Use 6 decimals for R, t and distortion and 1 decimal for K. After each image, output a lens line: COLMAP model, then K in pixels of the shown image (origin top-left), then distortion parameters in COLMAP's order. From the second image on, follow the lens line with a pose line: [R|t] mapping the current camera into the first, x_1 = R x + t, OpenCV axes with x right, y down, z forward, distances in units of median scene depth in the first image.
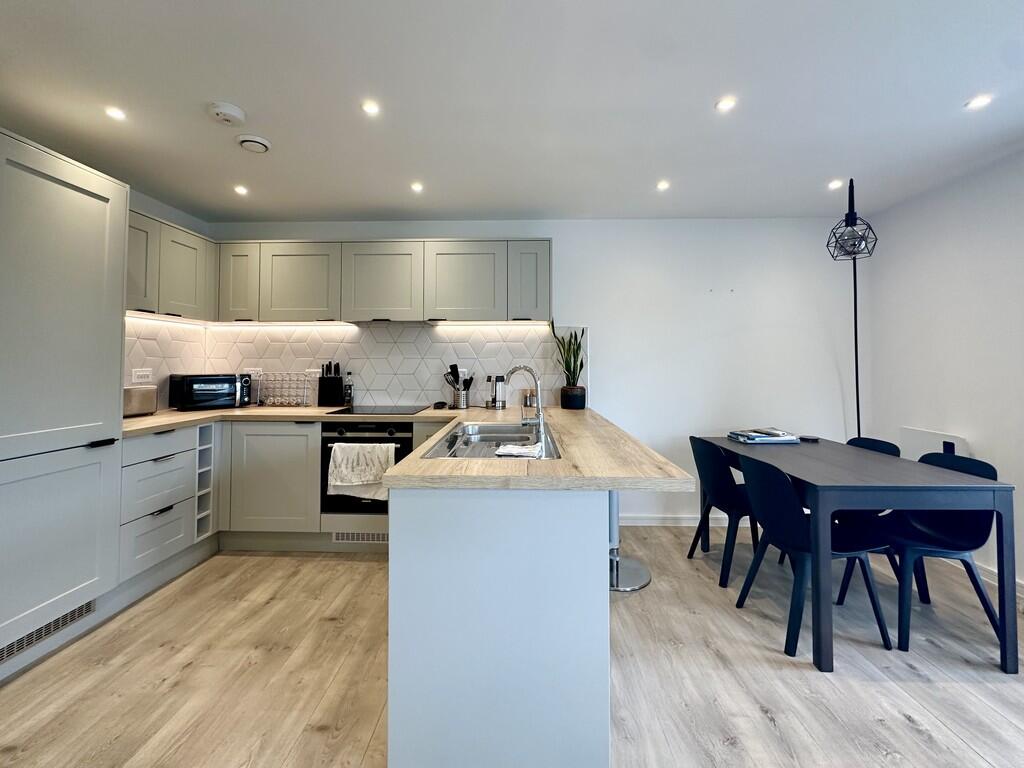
lens RADIAL K [[431.7, 0, 497.9], [0, 431.7, 349.2], [0, 0, 1]] dist [0.001528, 0.000210]
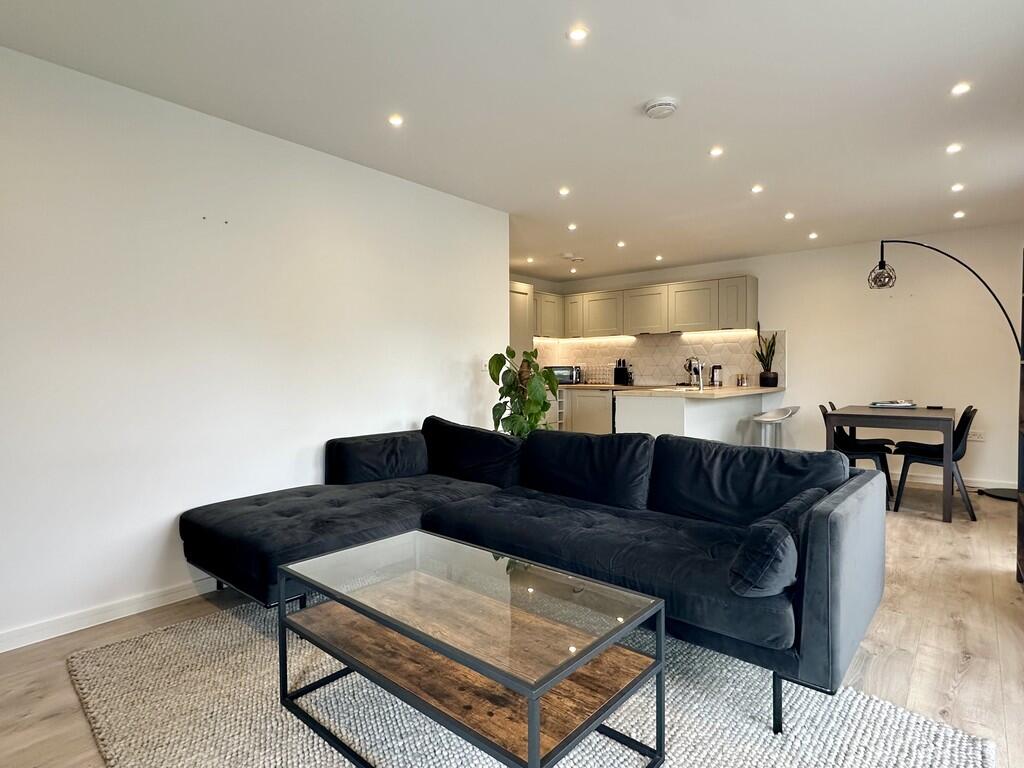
lens RADIAL K [[545.0, 0, 512.0], [0, 545.0, 384.0], [0, 0, 1]] dist [0.000244, 0.000041]
pose [[0.790635, 0.008433, -0.612230, 0.618193], [0.026304, 0.998514, 0.047723, 0.015541], [0.611723, -0.053835, 0.789238, -1.008860]]
